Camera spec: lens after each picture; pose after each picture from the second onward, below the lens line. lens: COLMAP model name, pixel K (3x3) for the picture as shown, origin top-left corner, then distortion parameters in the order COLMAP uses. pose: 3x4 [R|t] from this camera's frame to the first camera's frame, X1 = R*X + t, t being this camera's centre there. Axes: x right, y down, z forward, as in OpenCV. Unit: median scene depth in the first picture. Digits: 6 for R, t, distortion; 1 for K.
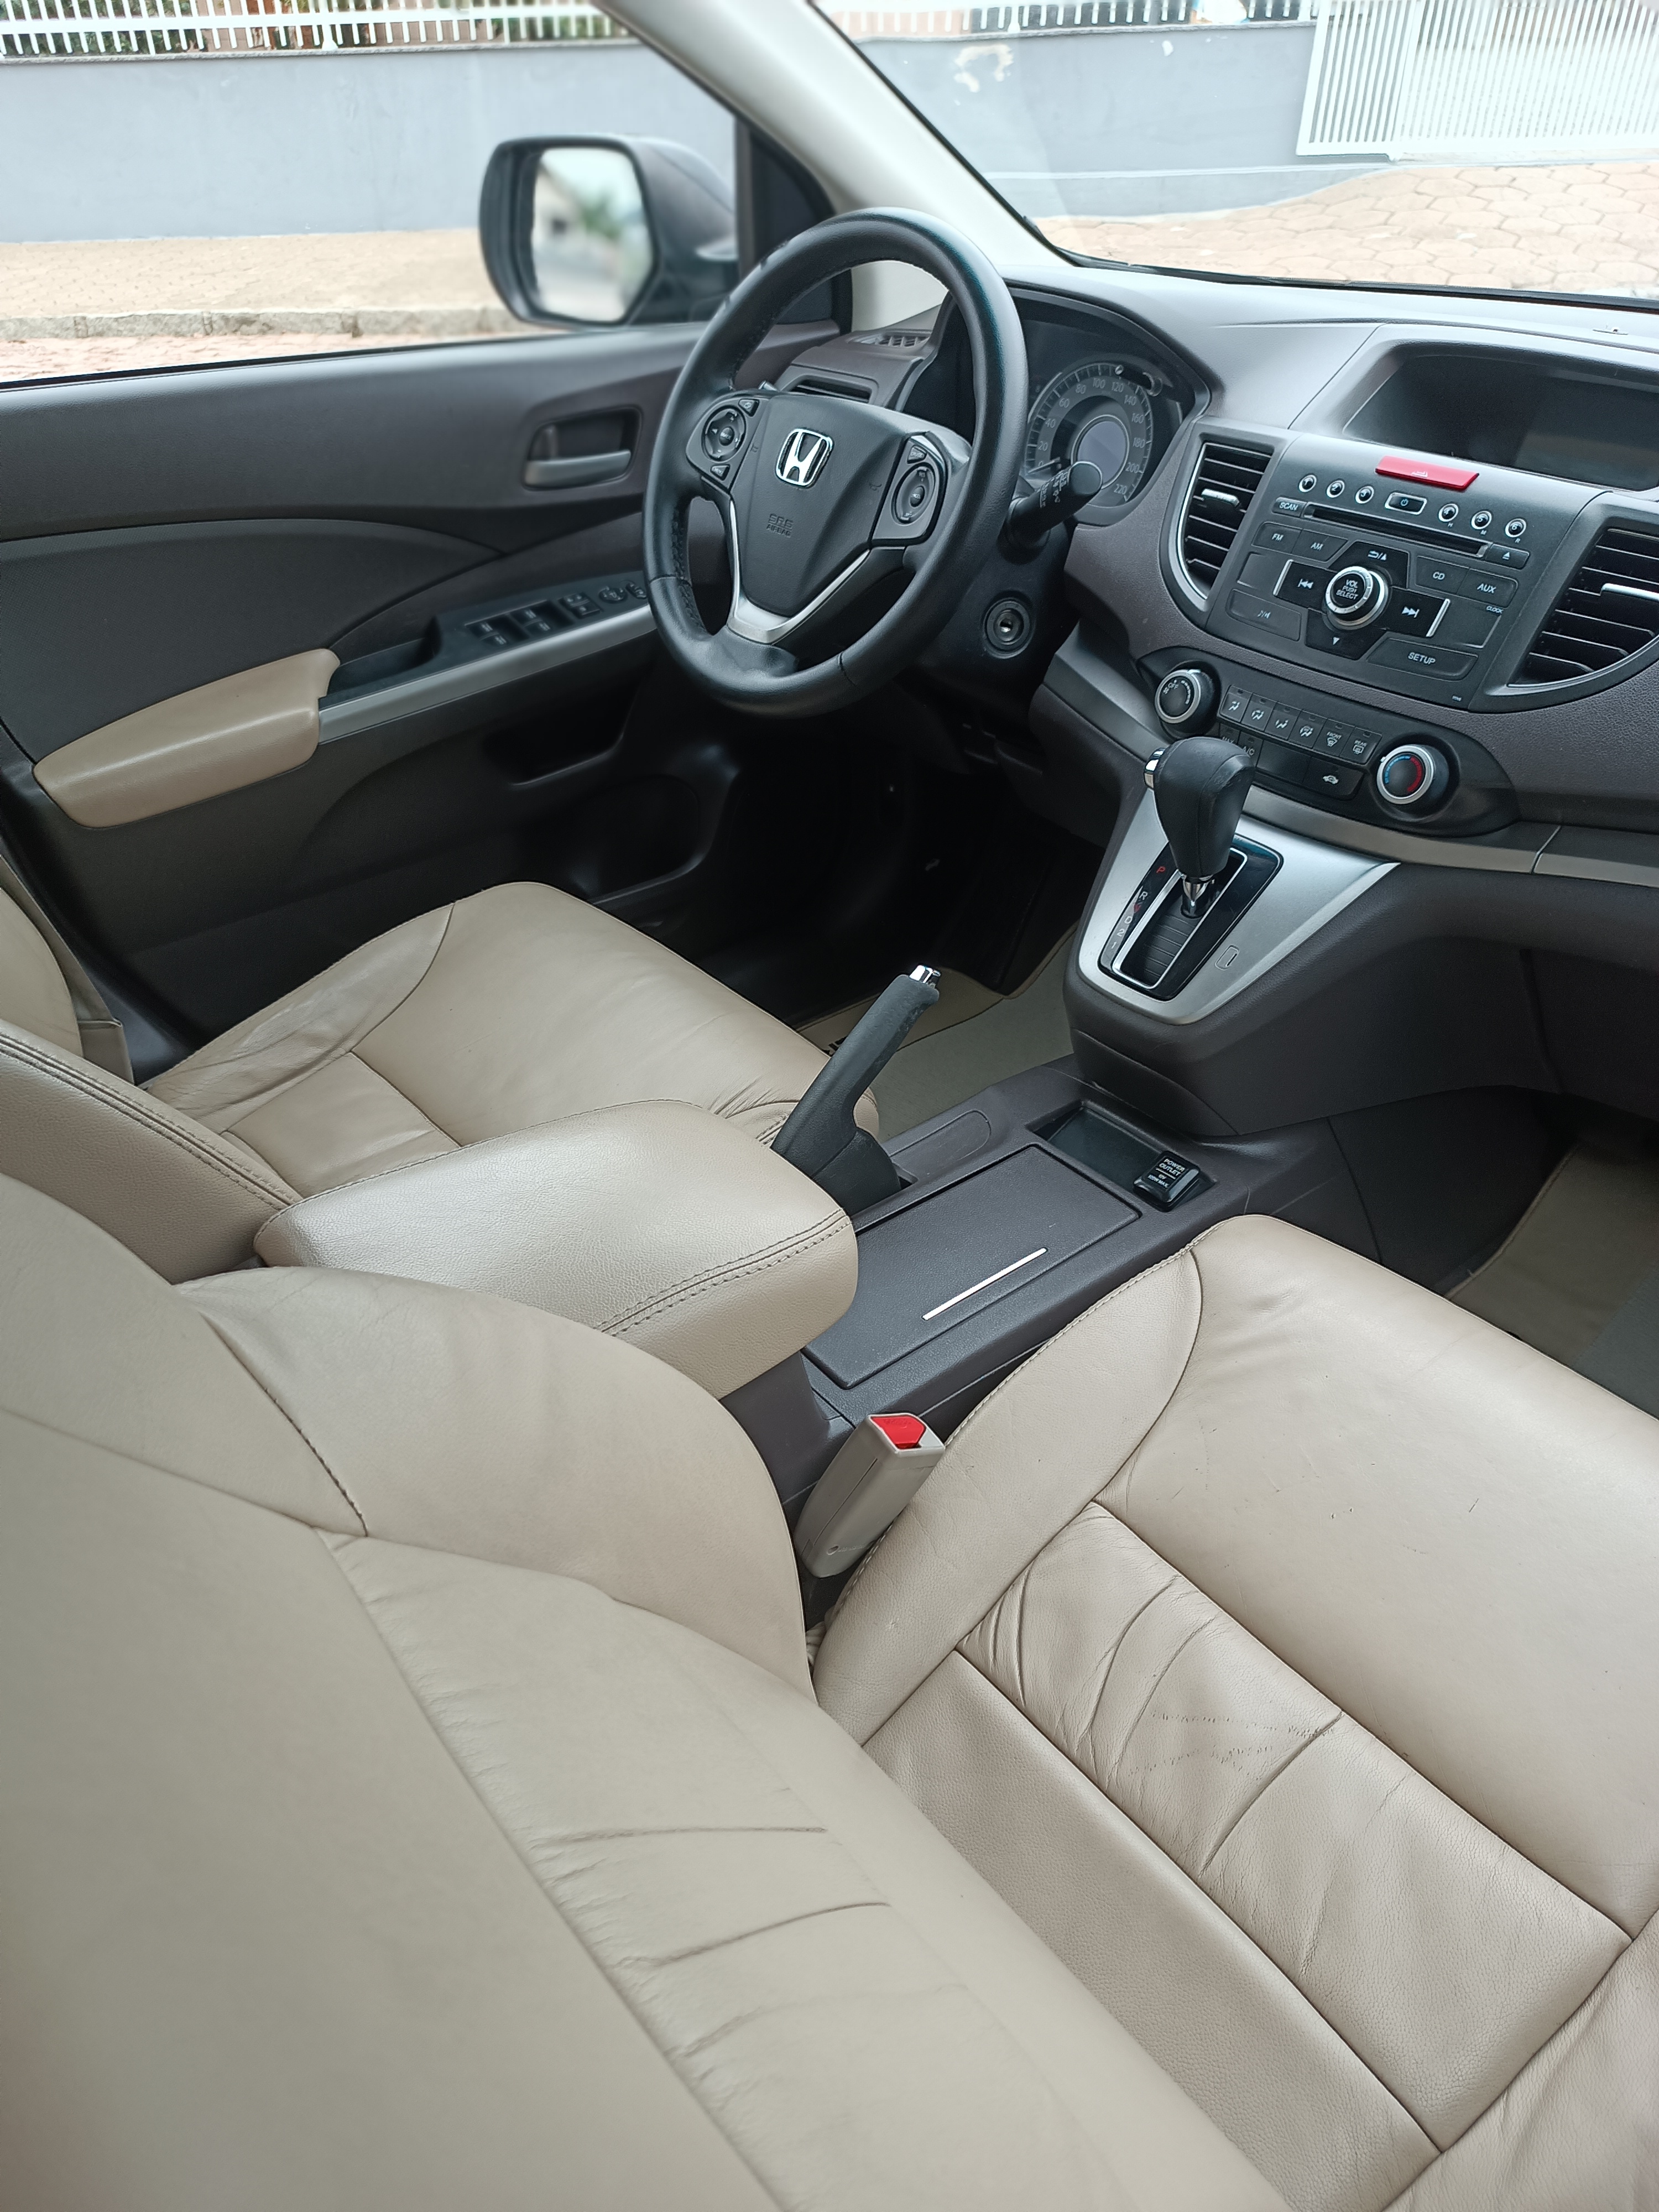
lens RADIAL K [[1677.1, 0, 829.4], [0, 1677.1, 1042.4], [0, 0, 1]] dist [0.004084, 0.005084]
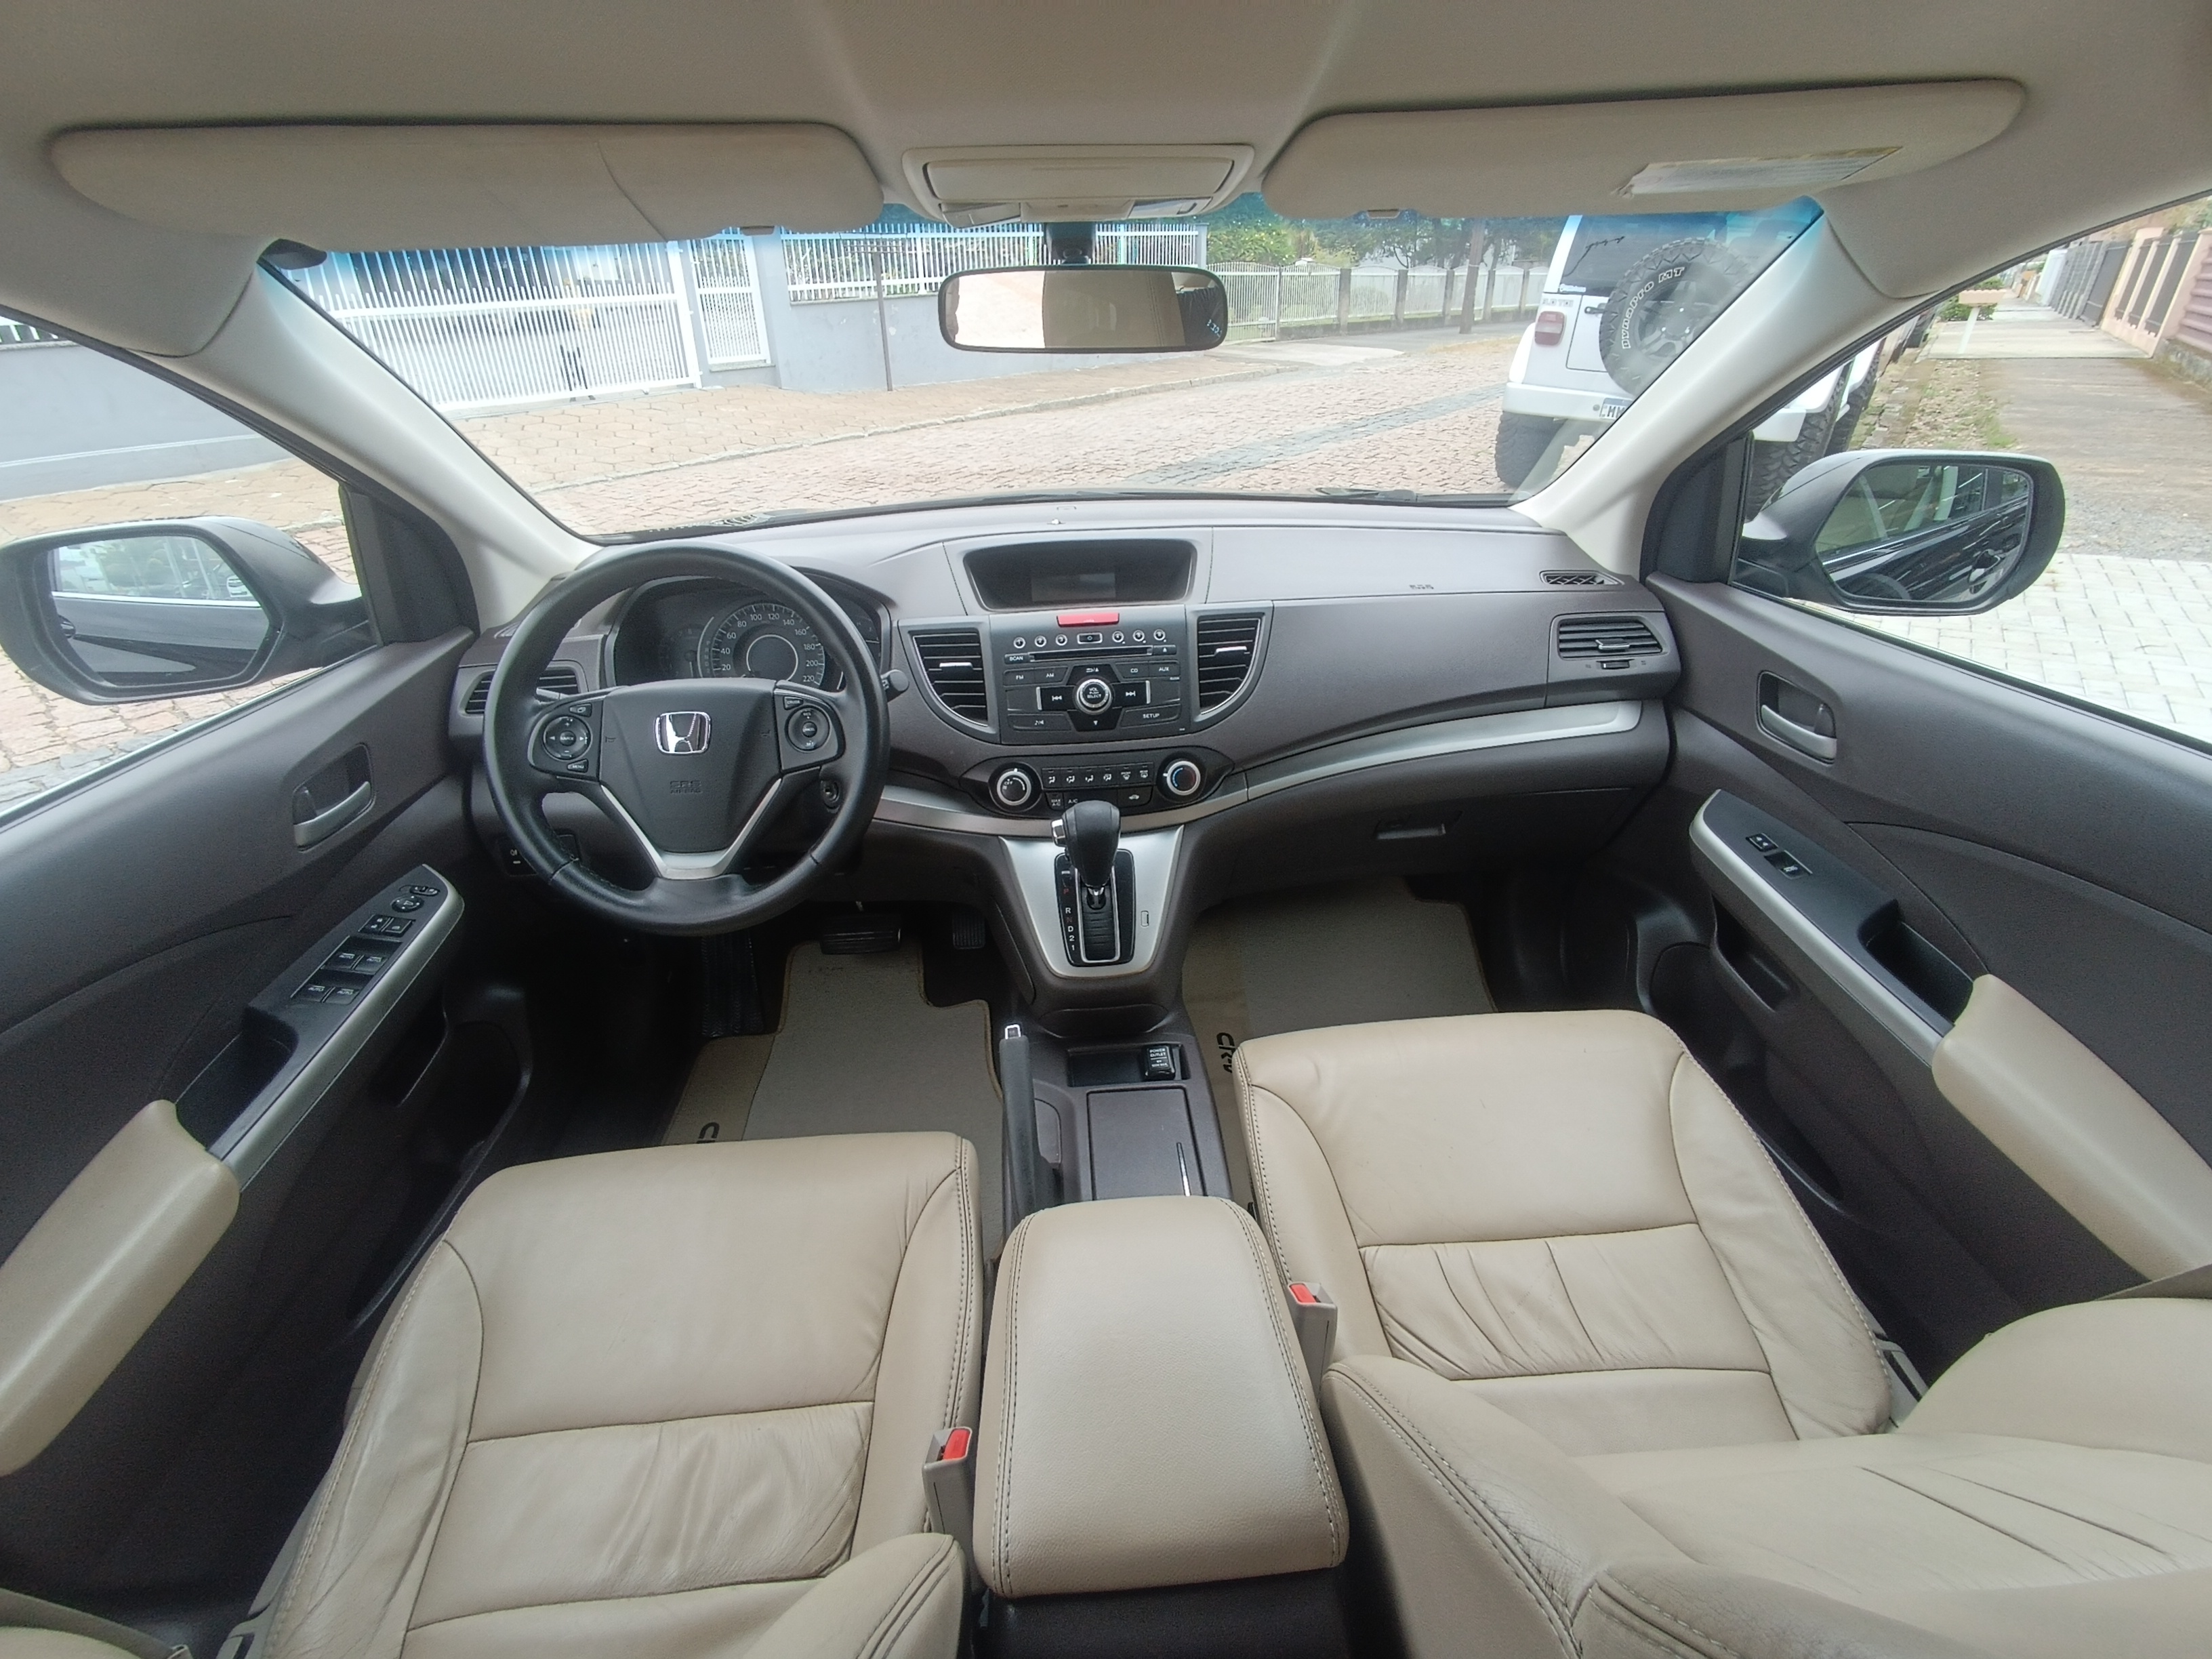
lens RADIAL K [[1034.4, 0, 1111.5], [0, 1034.4, 753.1], [0, 0, 1]] dist [-0.013785, 0.004383]
pose [[0.578724, -0.351388, 0.735938, -0.420866], [0.451957, 0.889349, 0.069229, -0.253293], [-0.678832, 0.292548, 0.673500, 0.276614]]
